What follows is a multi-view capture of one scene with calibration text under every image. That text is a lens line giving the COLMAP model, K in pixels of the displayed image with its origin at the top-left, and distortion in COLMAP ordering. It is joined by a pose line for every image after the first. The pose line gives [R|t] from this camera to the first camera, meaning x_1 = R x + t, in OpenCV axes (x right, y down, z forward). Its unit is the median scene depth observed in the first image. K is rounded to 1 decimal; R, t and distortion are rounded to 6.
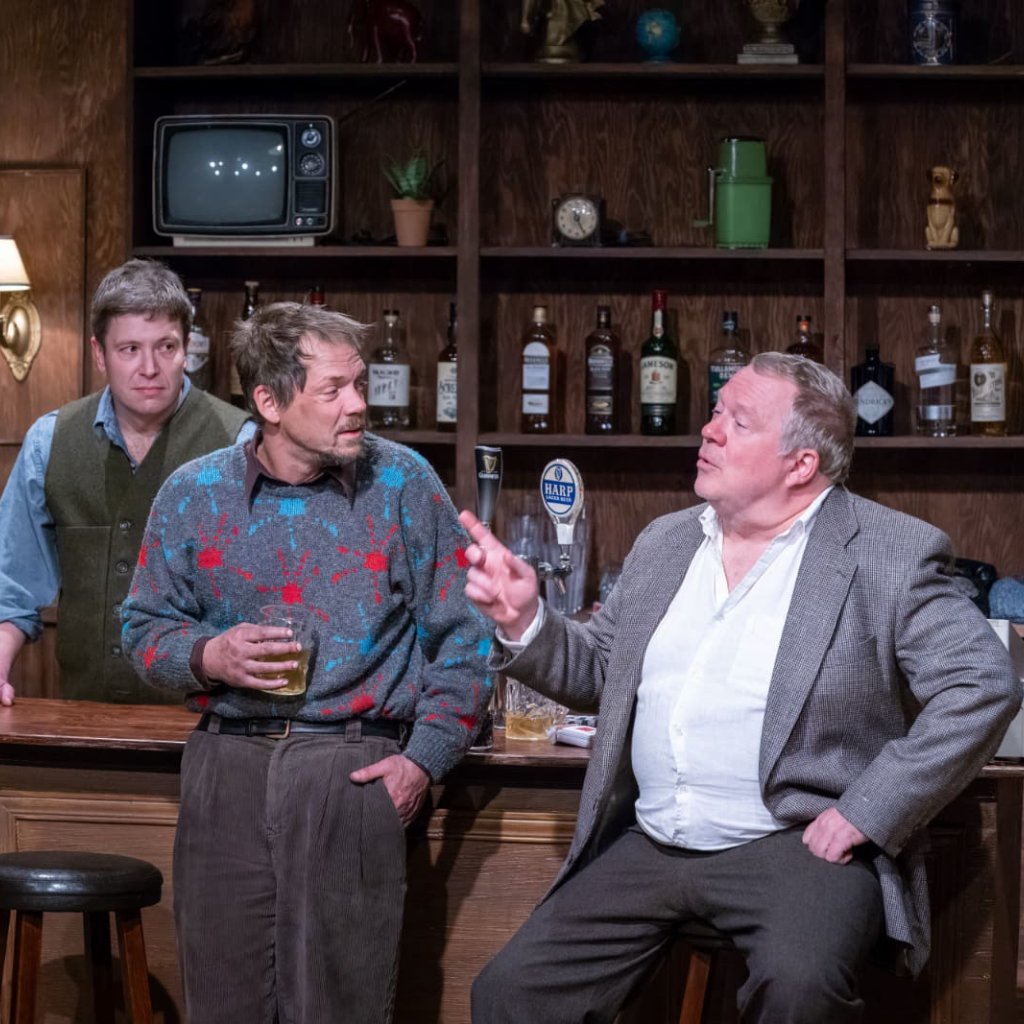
lens RADIAL K [[4365.6, 0, 512.0], [0, 4365.6, 512.0], [0, 0, 1]] dist [-0.666400, -4.477745]
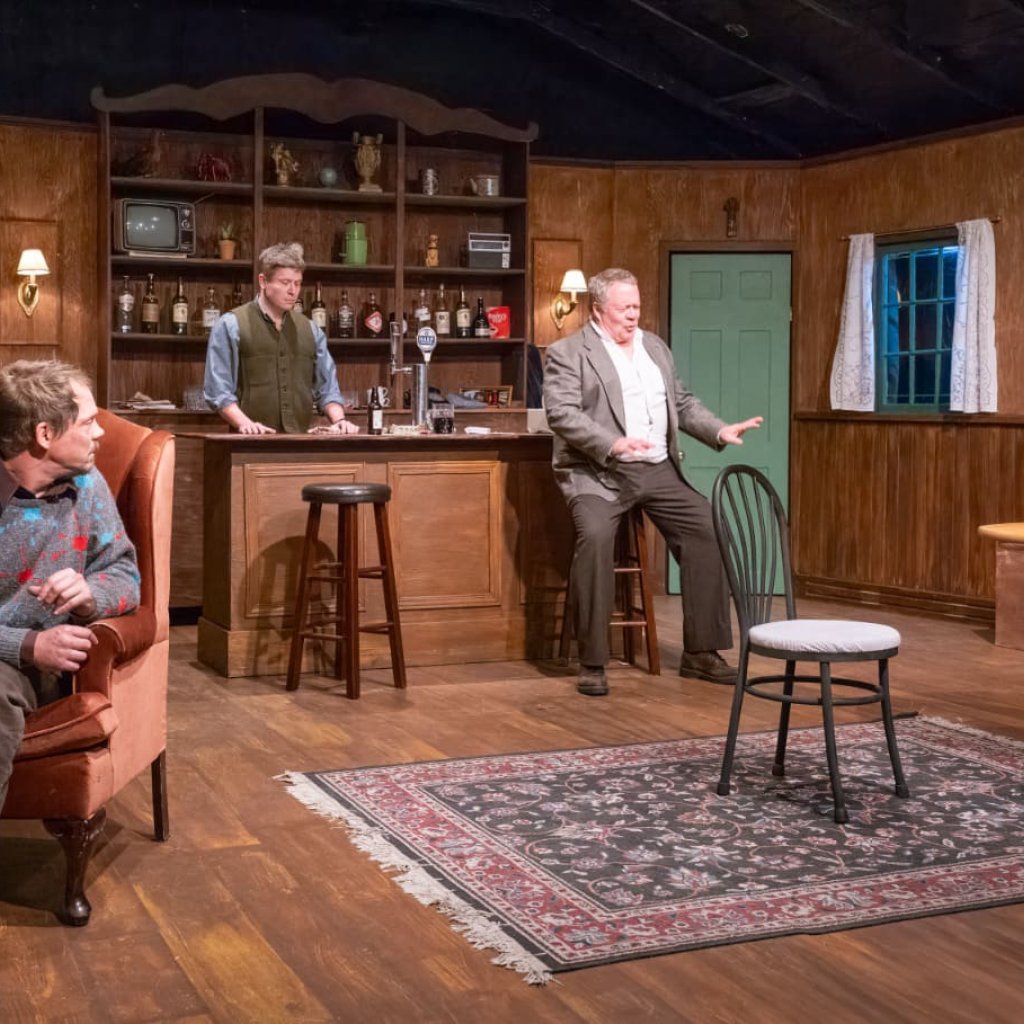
lens RADIAL K [[1502.0, 0, 437.6], [0, 1502.0, 437.2], [0, 0, 1]] dist [0.030176, 0.033598]
pose [[0.830087, -0.020342, 0.557263, -0.394993], [0.035425, 0.999240, -0.016292, 0.055466], [-0.556508, 0.033265, 0.830176, 0.241006]]
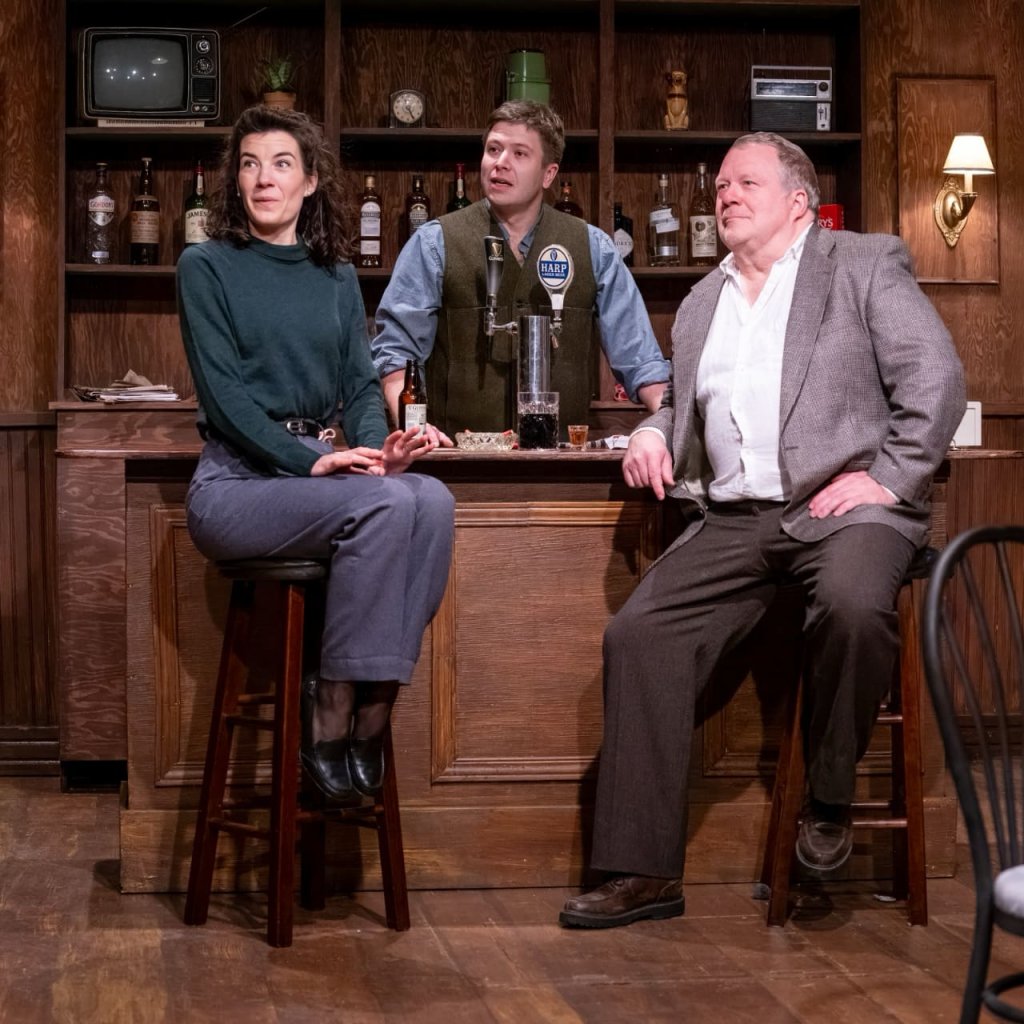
lens RADIAL K [[2697.3, 0, 512.0], [0, 2697.3, 512.0], [0, 0, 1]] dist [-0.241953, -1.115440]
pose [[0.942940, -0.023533, 0.332130, -0.230191], [0.025081, 0.999685, -0.000373, 0.057955], [-0.332017, 0.008682, 0.943234, 0.207478]]
